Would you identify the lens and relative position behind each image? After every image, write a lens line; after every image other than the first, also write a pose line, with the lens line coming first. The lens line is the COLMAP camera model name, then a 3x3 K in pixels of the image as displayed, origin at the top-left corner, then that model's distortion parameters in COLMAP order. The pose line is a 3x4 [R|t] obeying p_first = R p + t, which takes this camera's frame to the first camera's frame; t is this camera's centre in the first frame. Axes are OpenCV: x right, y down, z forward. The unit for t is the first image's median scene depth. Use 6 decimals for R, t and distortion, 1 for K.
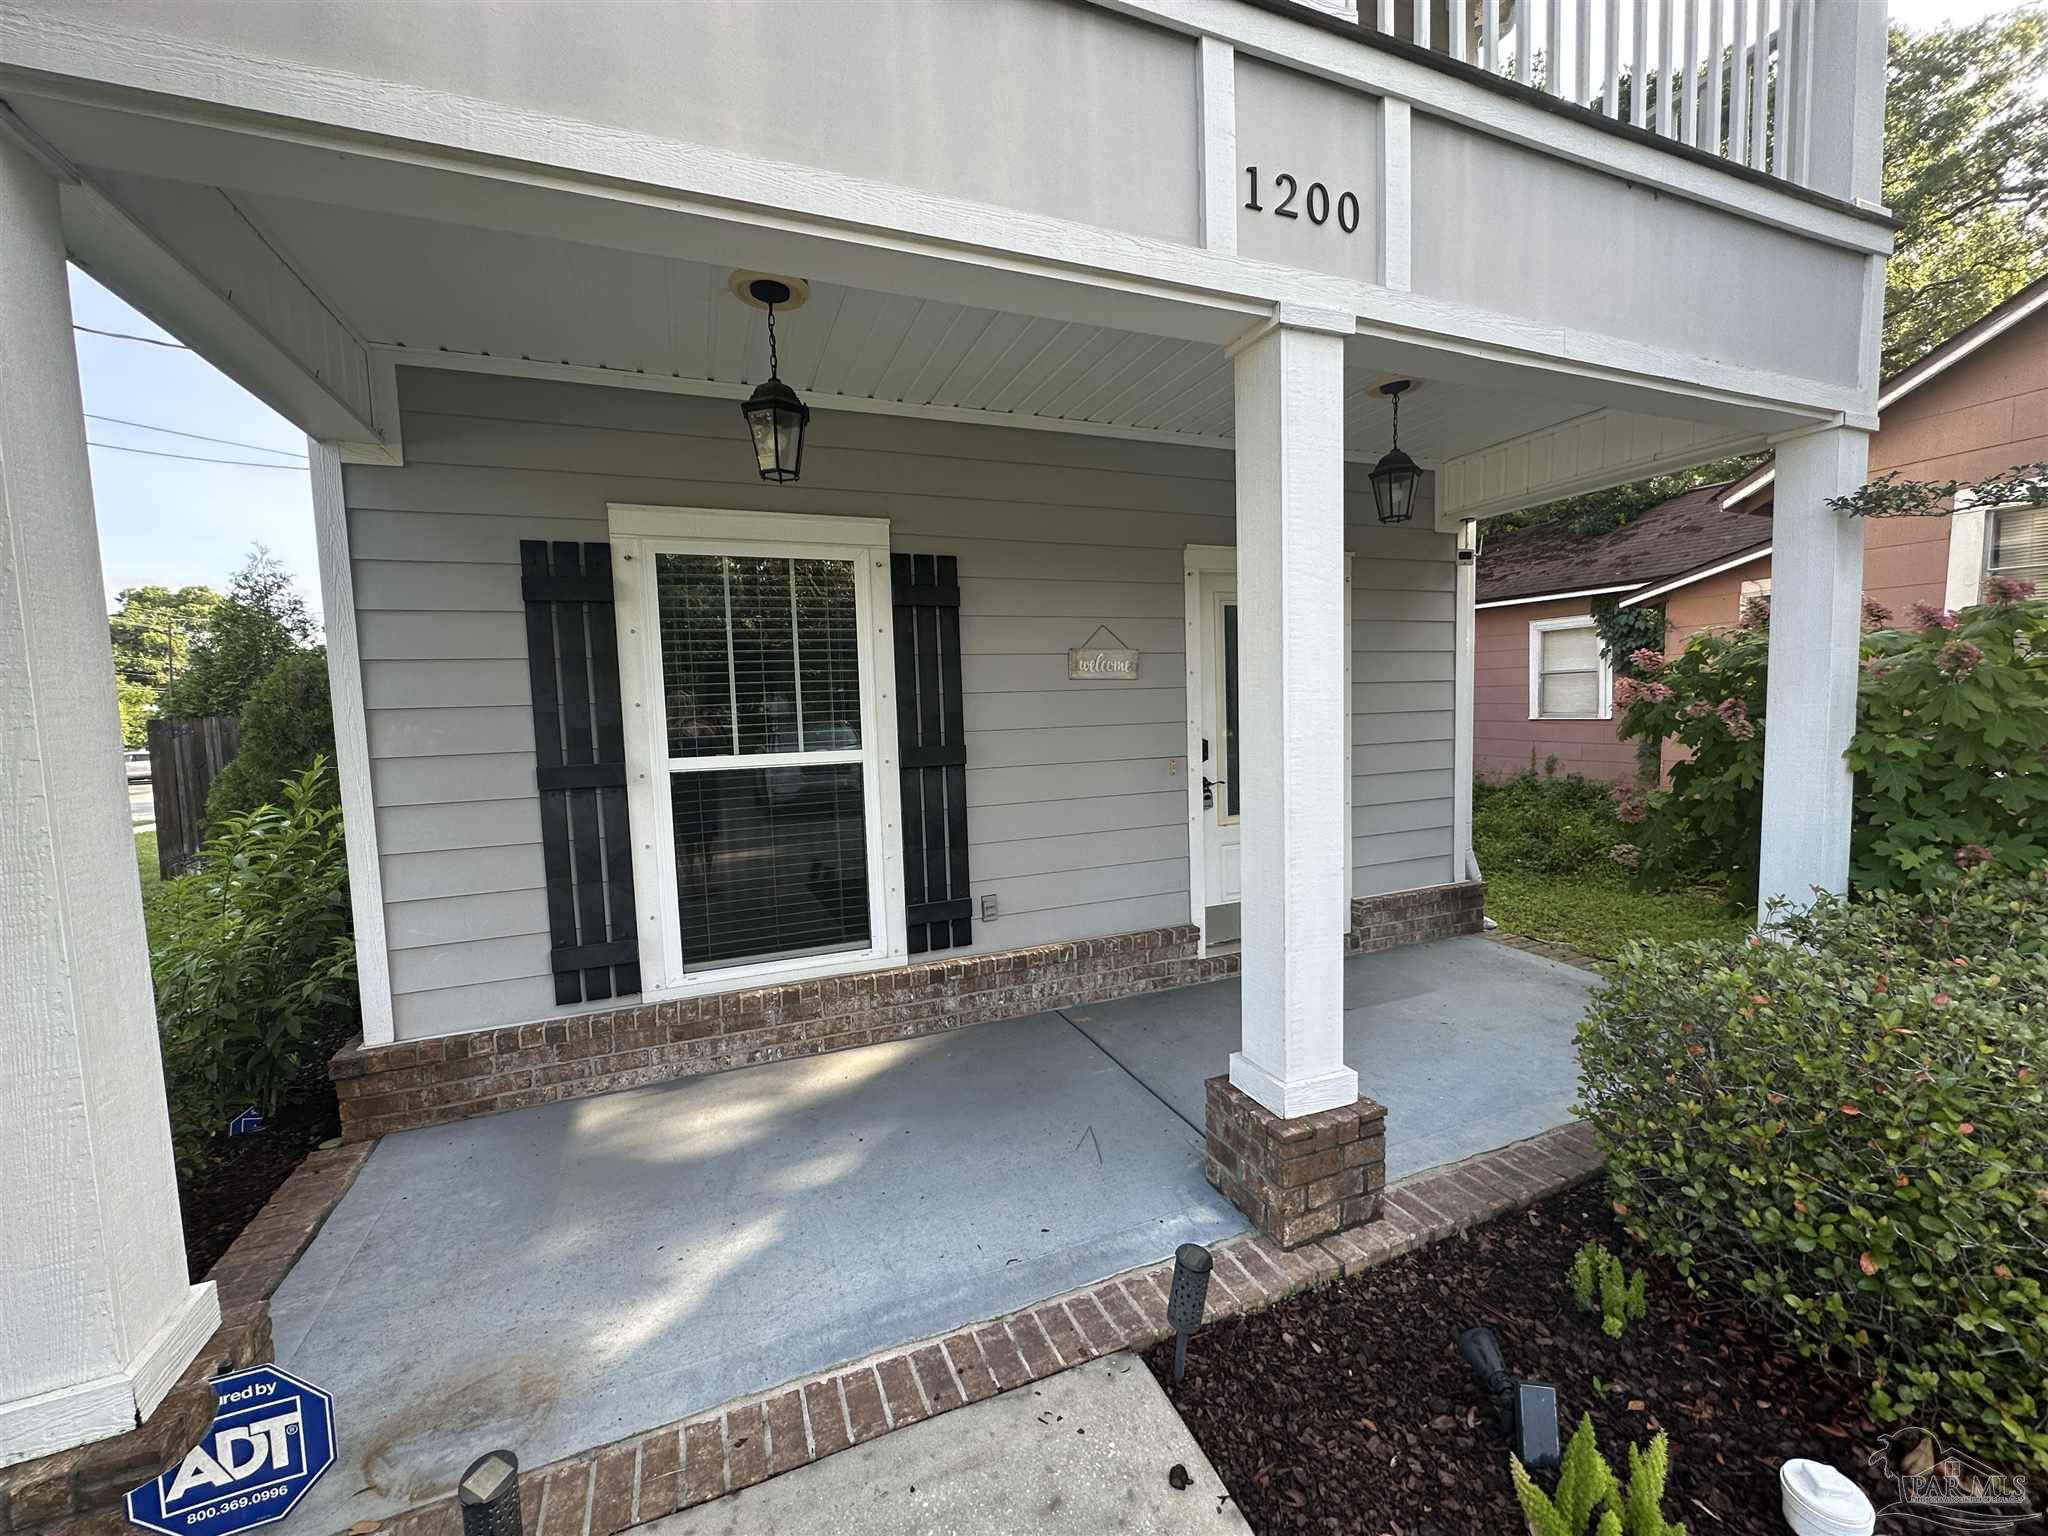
lens RADIAL K [[815.7, 0, 1025.7], [0, 815.7, 765.7], [0, 0, 1]] dist [-0.003779, 0.000024]
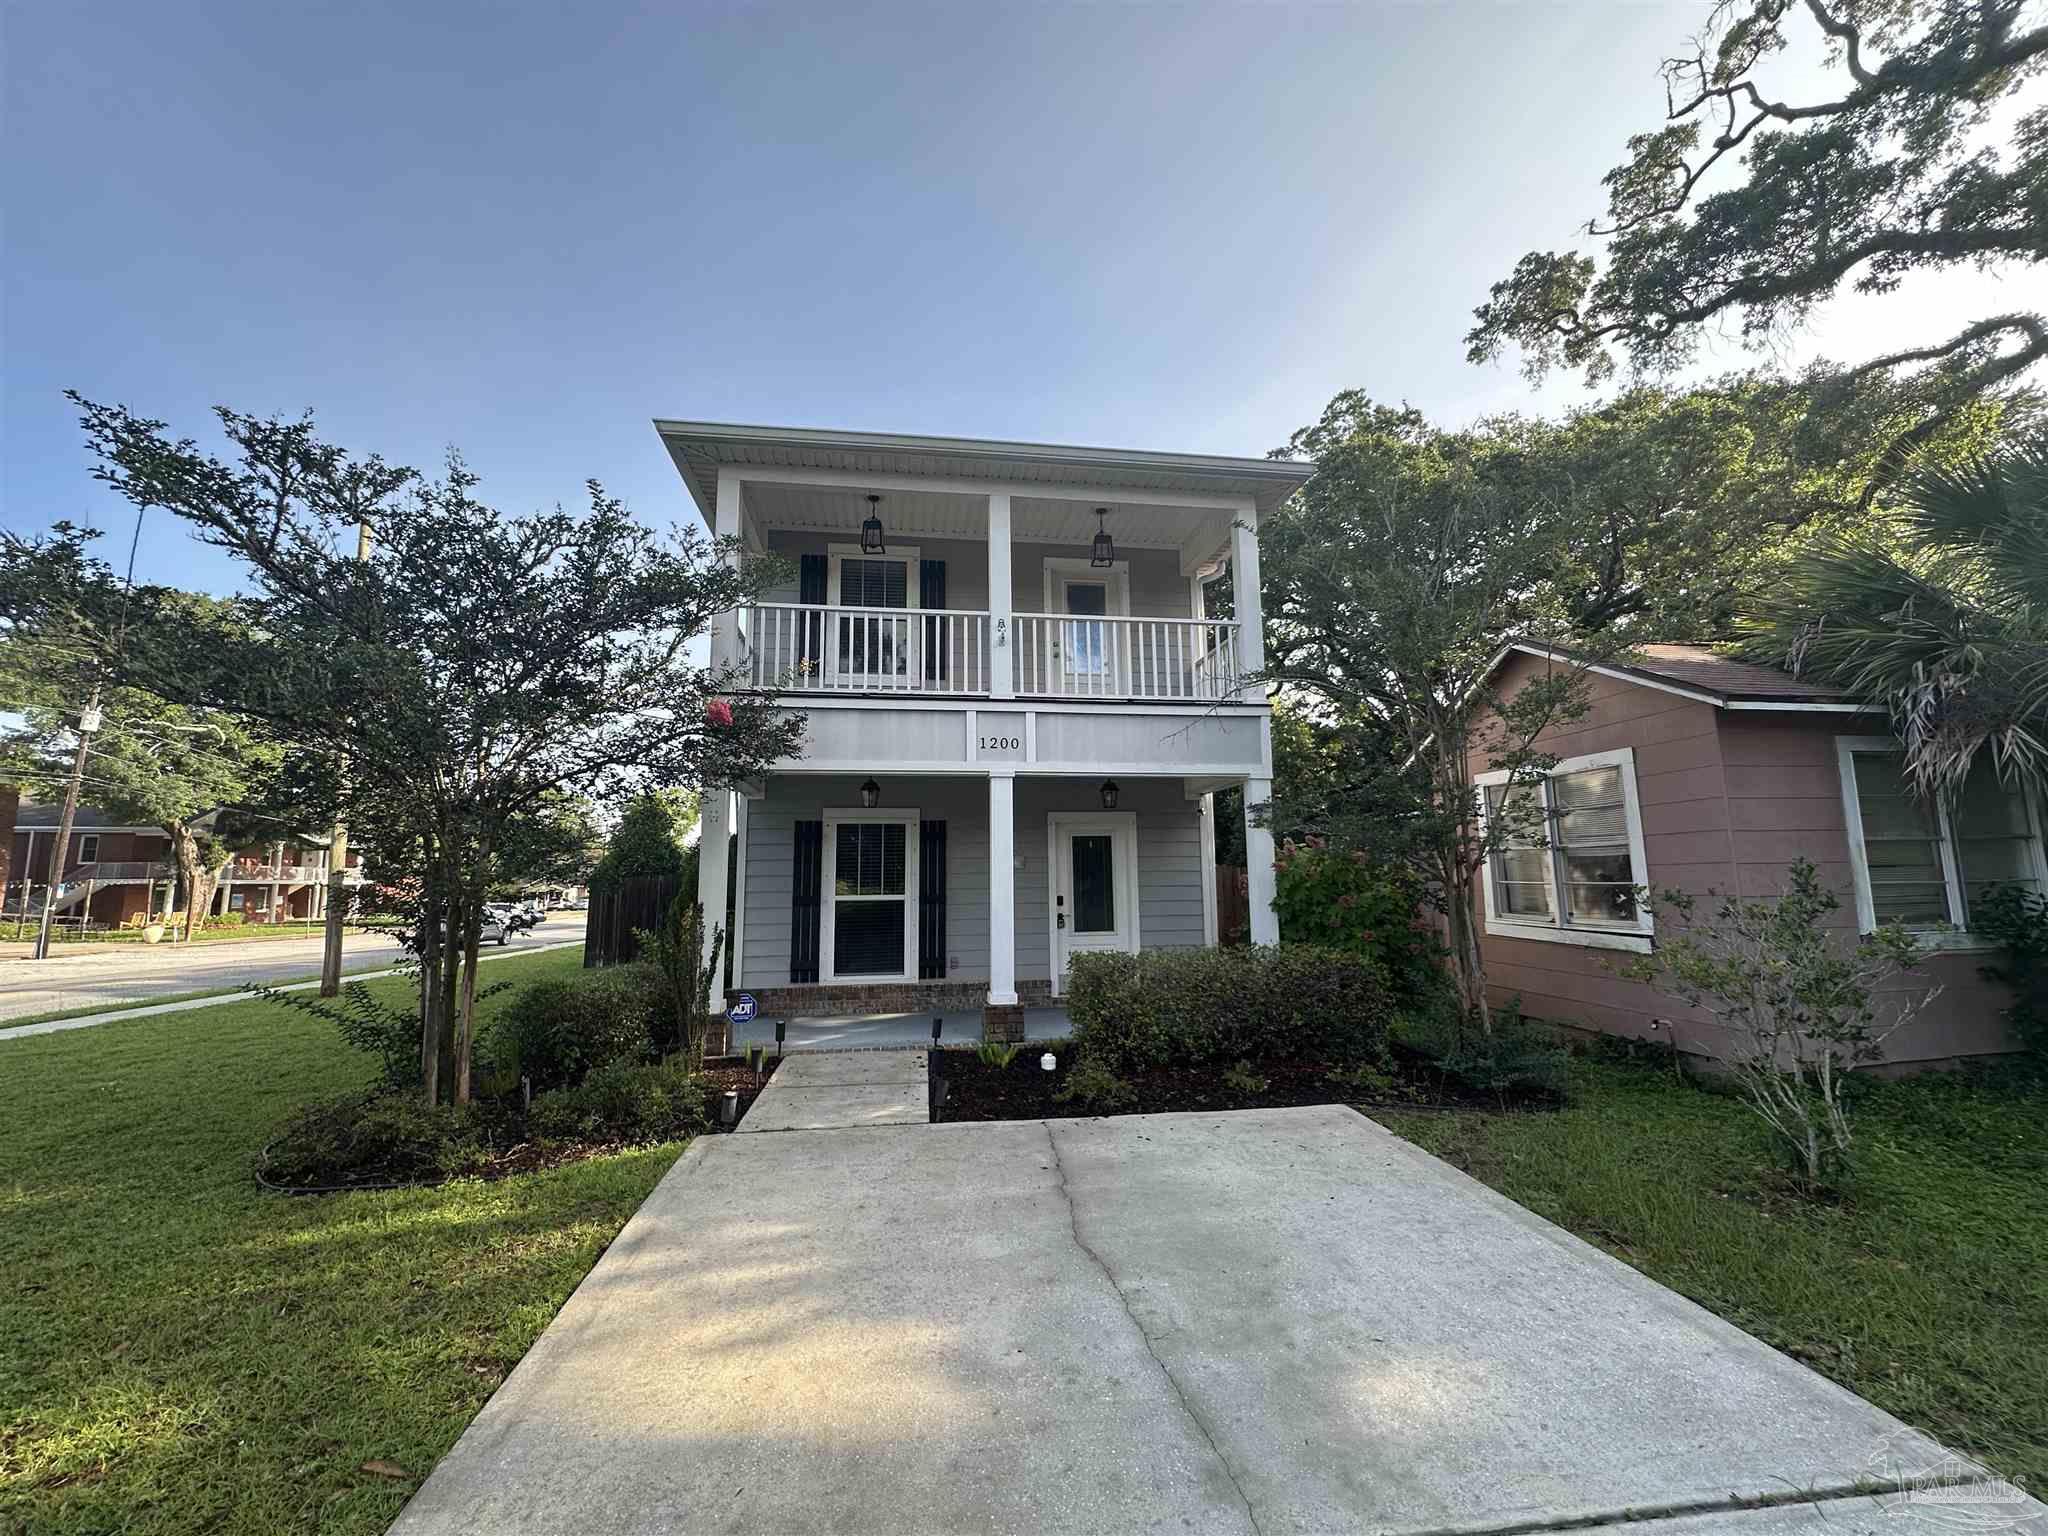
lens RADIAL K [[815.7, 0, 1025.7], [0, 815.7, 765.7], [0, 0, 1]] dist [-0.003779, 0.000024]
pose [[0.973640, -0.012961, -0.227723, 0.827015], [-0.036346, 0.976811, -0.210995, 0.120858], [0.225177, 0.213710, 0.950591, -1.580179]]
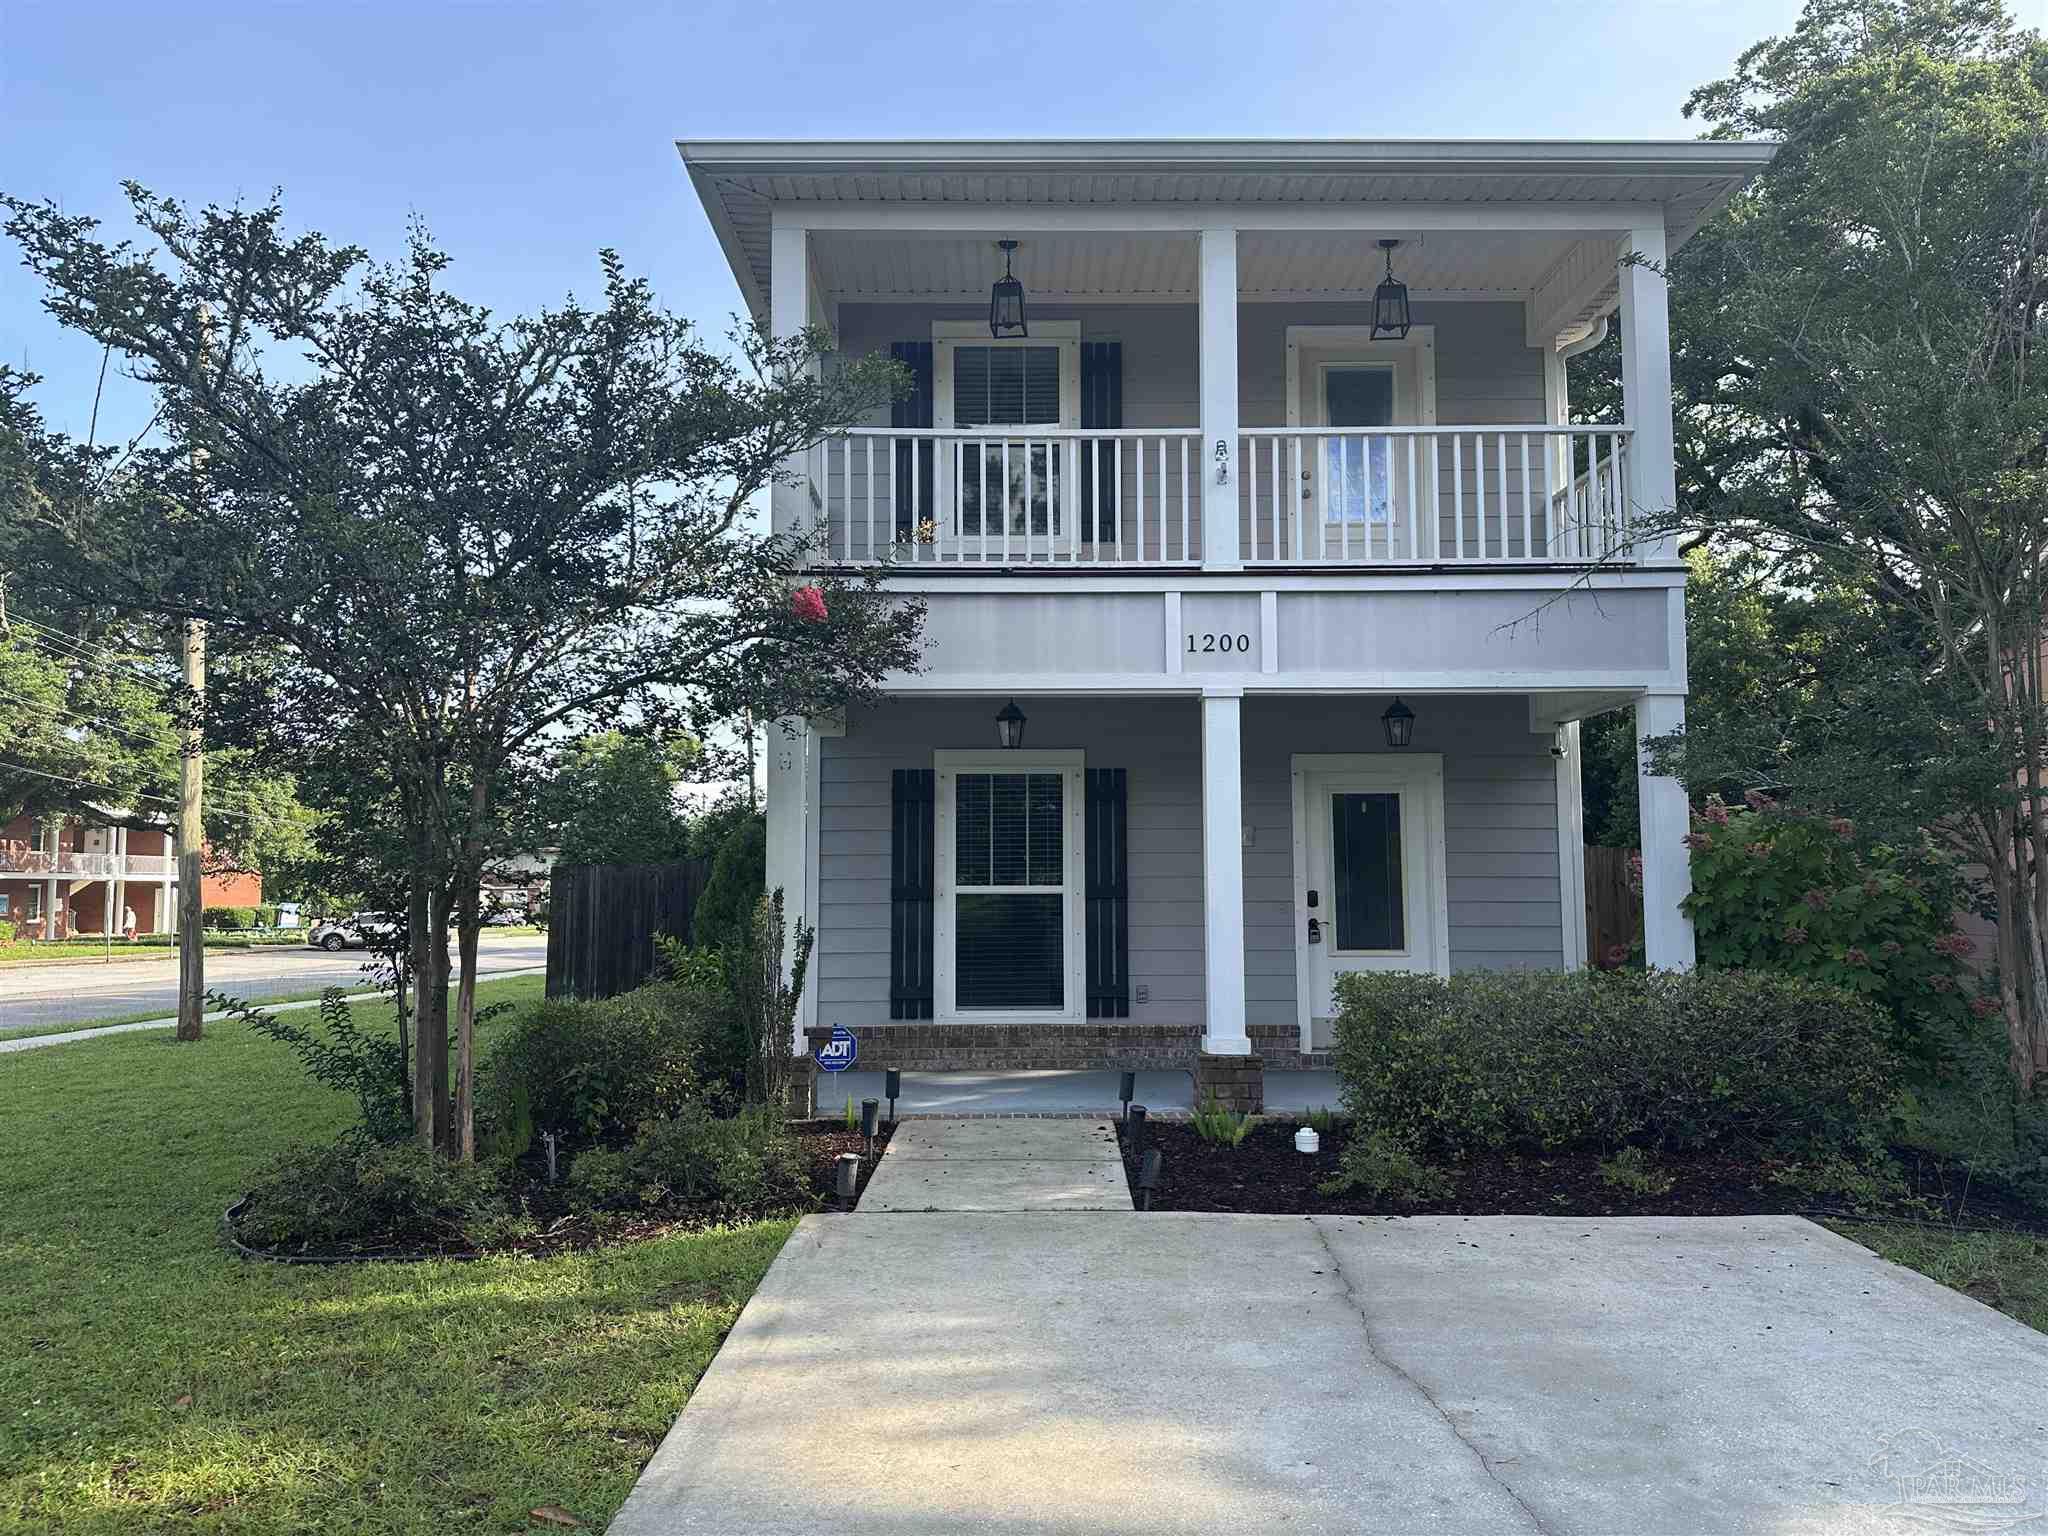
lens RADIAL K [[1412.7, 0, 1031.2], [0, 1412.7, 772.4], [0, 0, 1]] dist [0.105954, -0.152711]
pose [[0.932950, -0.001579, -0.360003, 0.820979], [-0.053528, 0.988267, -0.143051, 0.176870], [0.356005, 0.152730, 0.921919, -1.810930]]
